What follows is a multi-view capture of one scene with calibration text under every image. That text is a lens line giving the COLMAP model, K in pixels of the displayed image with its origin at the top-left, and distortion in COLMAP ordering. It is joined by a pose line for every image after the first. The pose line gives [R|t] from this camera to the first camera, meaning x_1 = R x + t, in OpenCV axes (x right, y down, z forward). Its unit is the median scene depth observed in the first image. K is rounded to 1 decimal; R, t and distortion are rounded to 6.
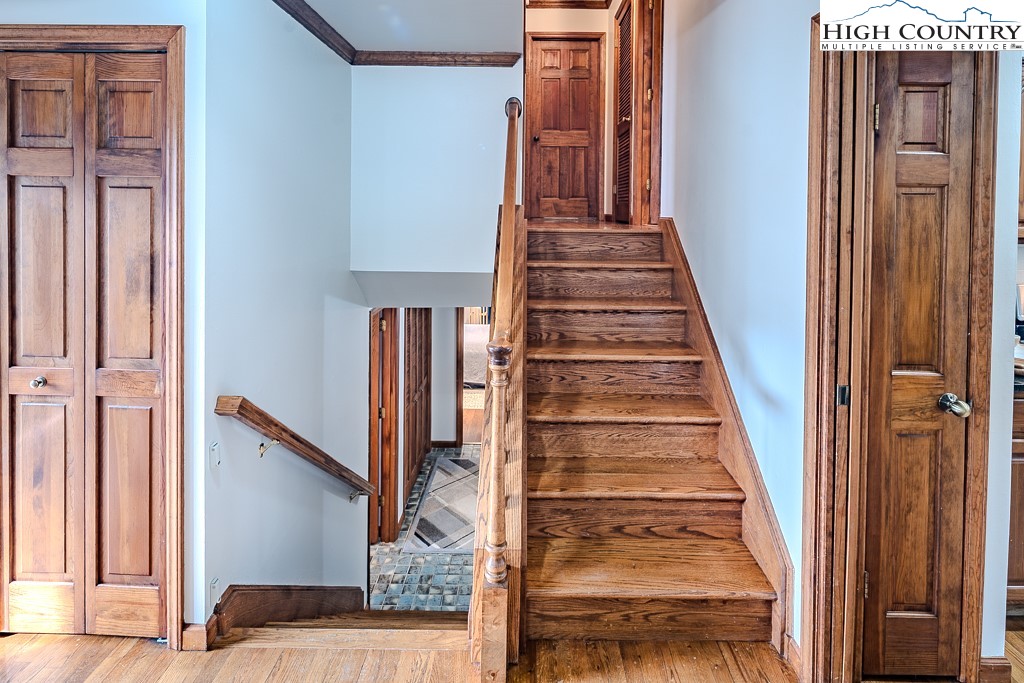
lens RADIAL K [[522.5, 0, 512.5], [0, 522.5, 342.5], [0, 0, 1]] dist [0.000358, 0.000917]
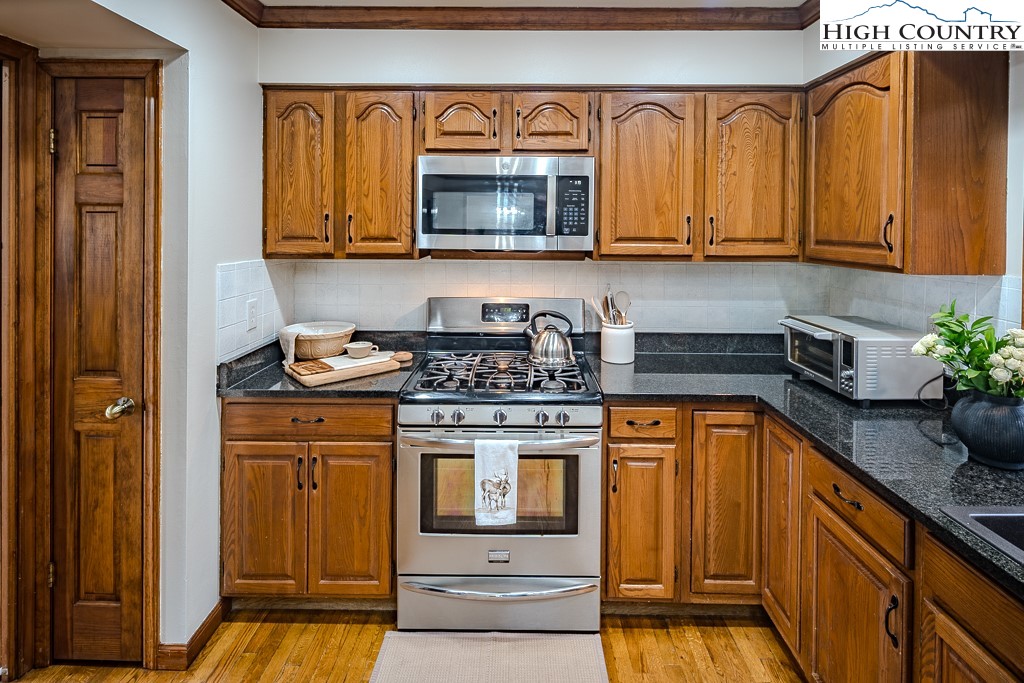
lens RADIAL K [[522.5, 0, 656.7], [0, 522.5, 344.1], [0, 0, 1]] dist [0.000358, 0.000917]
pose [[0.999407, 0.001489, -0.034415, 1.954111], [-0.001640, 0.999989, -0.004368, -0.009542], [0.034408, 0.004422, 0.999398, -0.037173]]
